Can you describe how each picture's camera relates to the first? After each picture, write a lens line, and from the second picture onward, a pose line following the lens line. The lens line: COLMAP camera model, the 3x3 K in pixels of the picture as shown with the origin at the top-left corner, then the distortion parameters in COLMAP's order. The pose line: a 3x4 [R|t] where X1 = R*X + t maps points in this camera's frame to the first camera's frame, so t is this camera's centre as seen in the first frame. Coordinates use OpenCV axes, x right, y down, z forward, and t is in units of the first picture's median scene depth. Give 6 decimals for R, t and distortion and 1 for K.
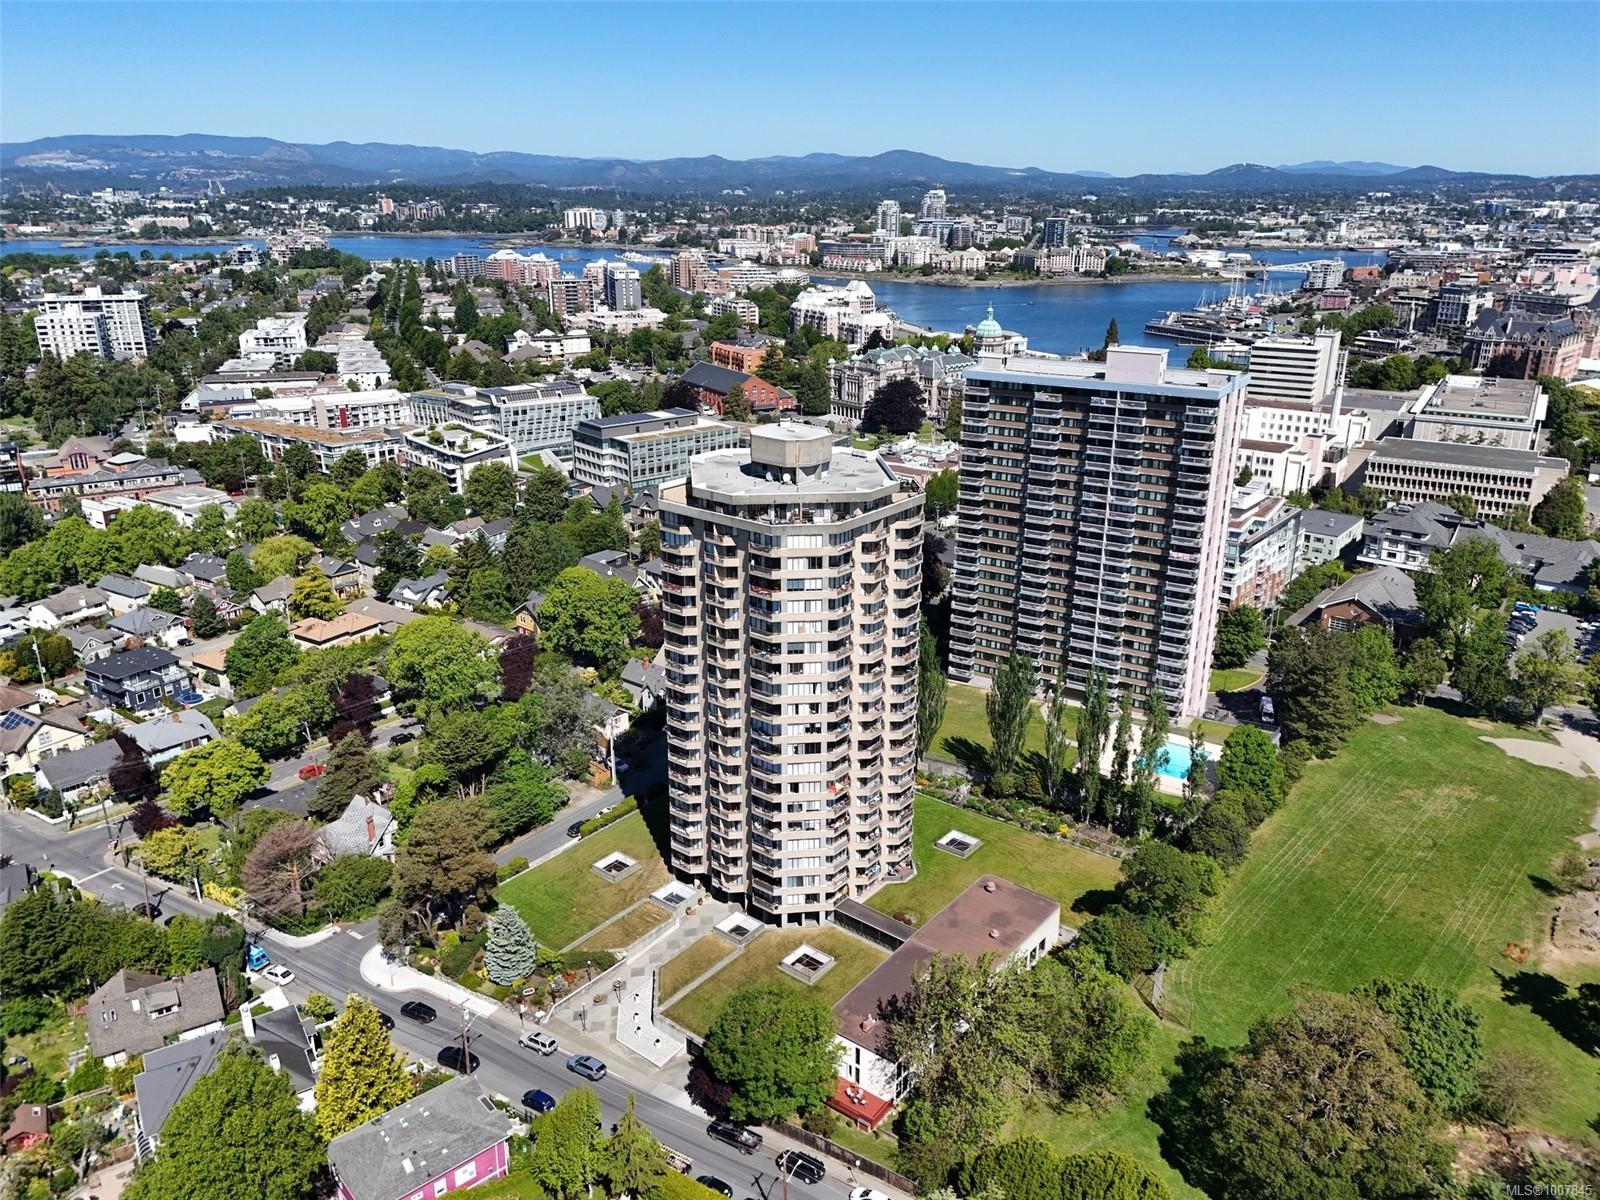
lens RADIAL K [[1174.2, 0, 800.0], [0, 1174.2, 600.0], [0, 0, 1]] dist [0.083414, -0.078830]
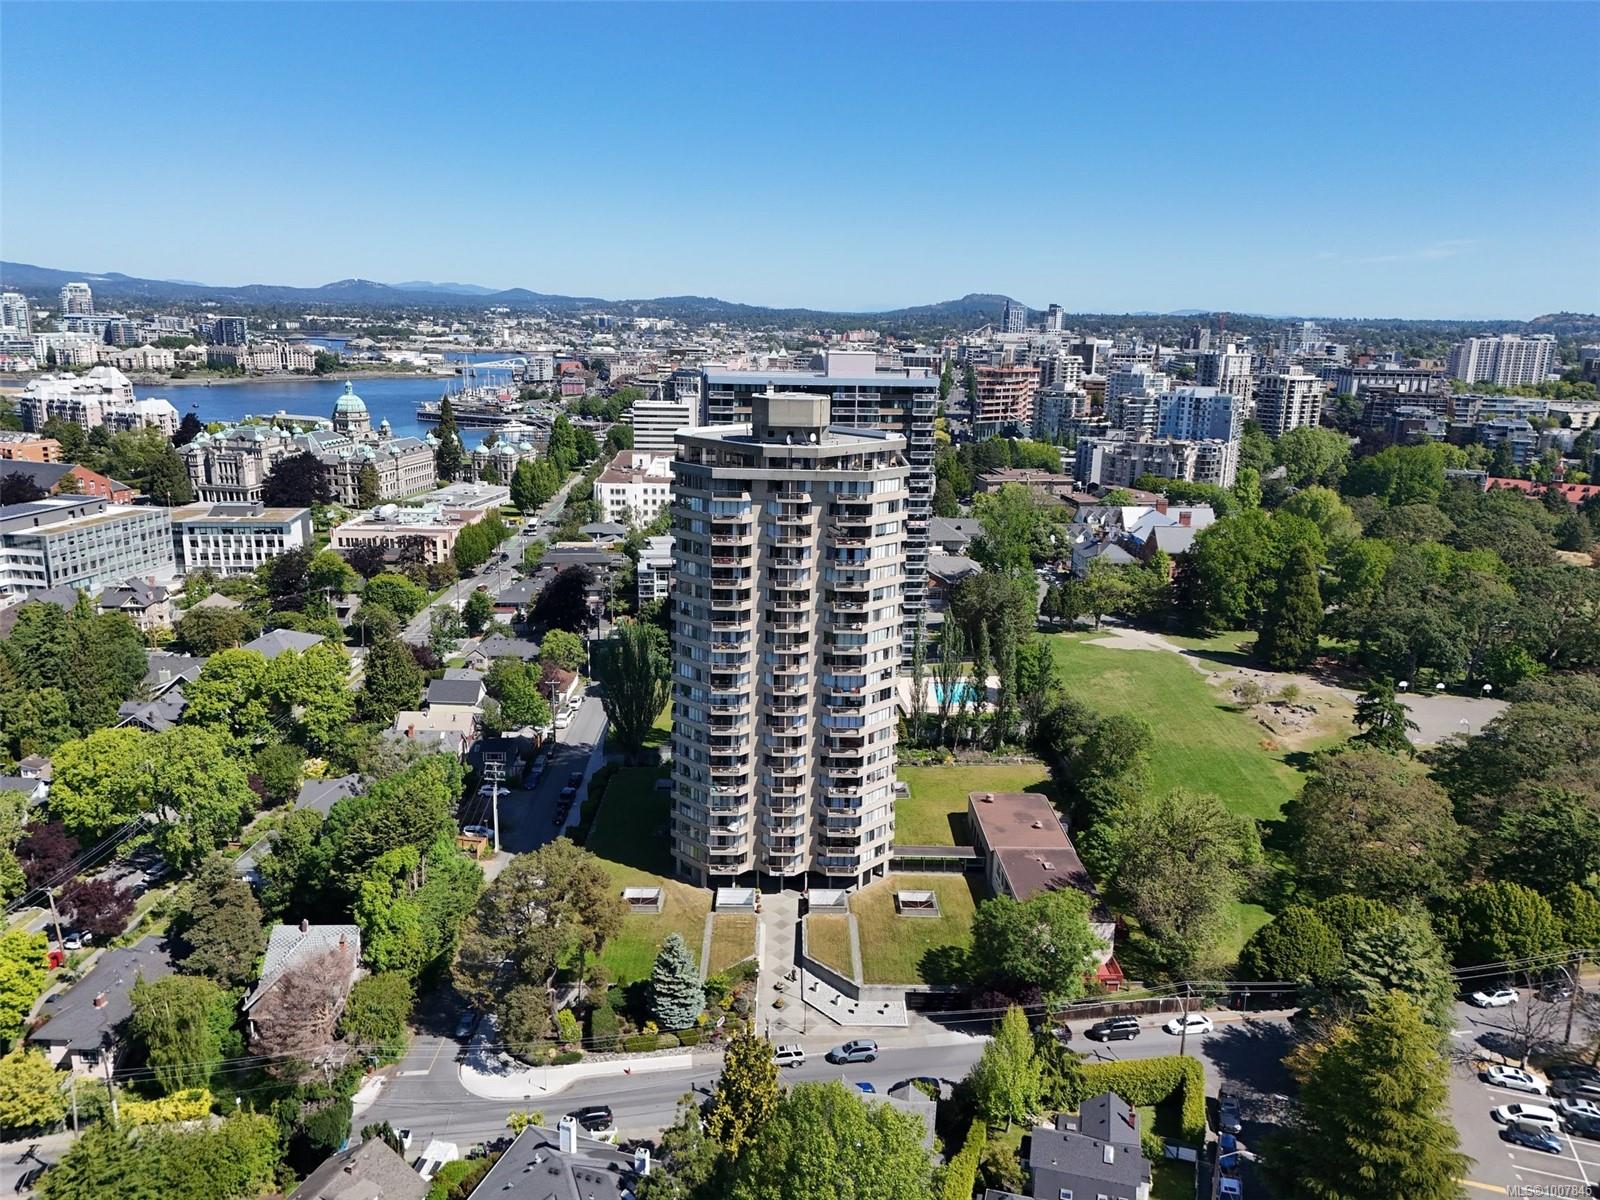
lens RADIAL K [[1174.2, 0, 800.0], [0, 1174.2, 600.0], [0, 0, 1]] dist [0.083414, -0.078830]
pose [[0.772232, -0.138392, 0.620085, -0.507399], [0.192738, 0.981024, -0.021083, 0.039848], [-0.605401, 0.135795, 0.784251, 0.174465]]
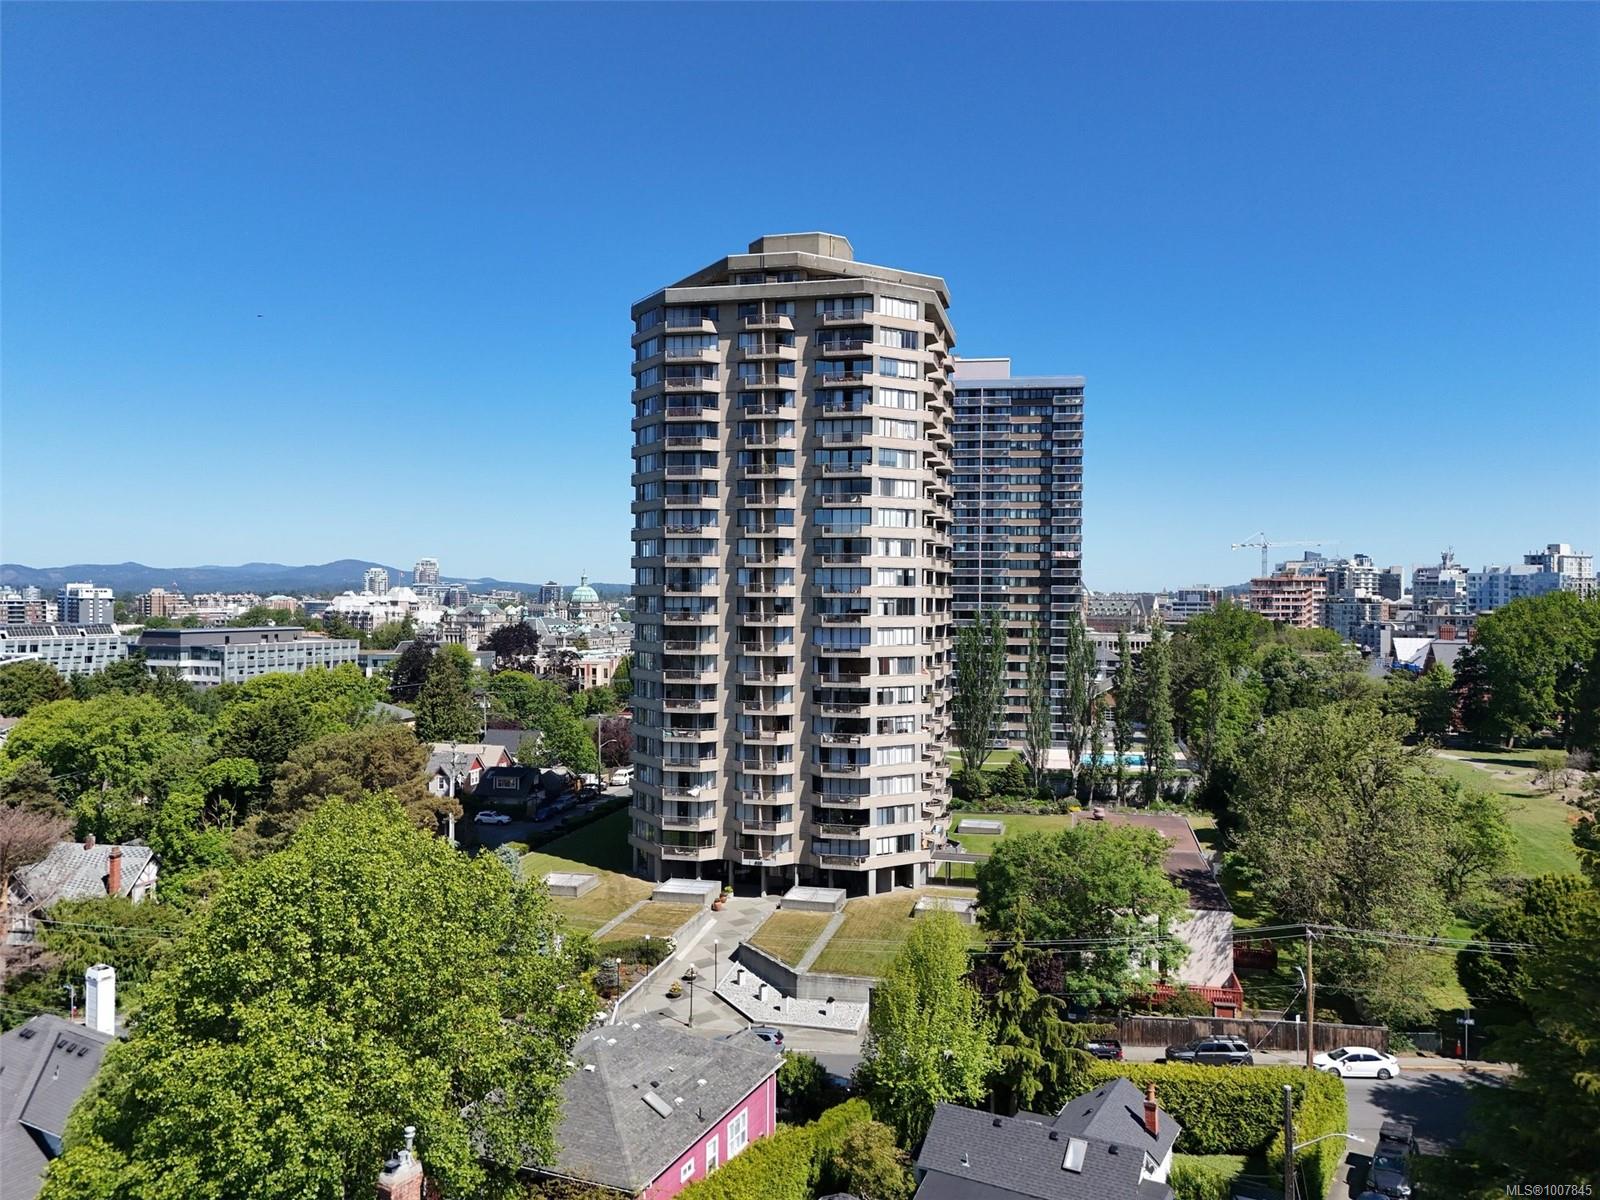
lens RADIAL K [[1174.2, 0, 800.0], [0, 1174.2, 600.0], [0, 0, 1]] dist [0.083414, -0.078830]
pose [[0.903756, 0.001839, 0.428043, -0.274243], [0.137911, 0.945417, -0.295241, 0.249412], [-0.405222, 0.325858, 0.854173, 0.302474]]
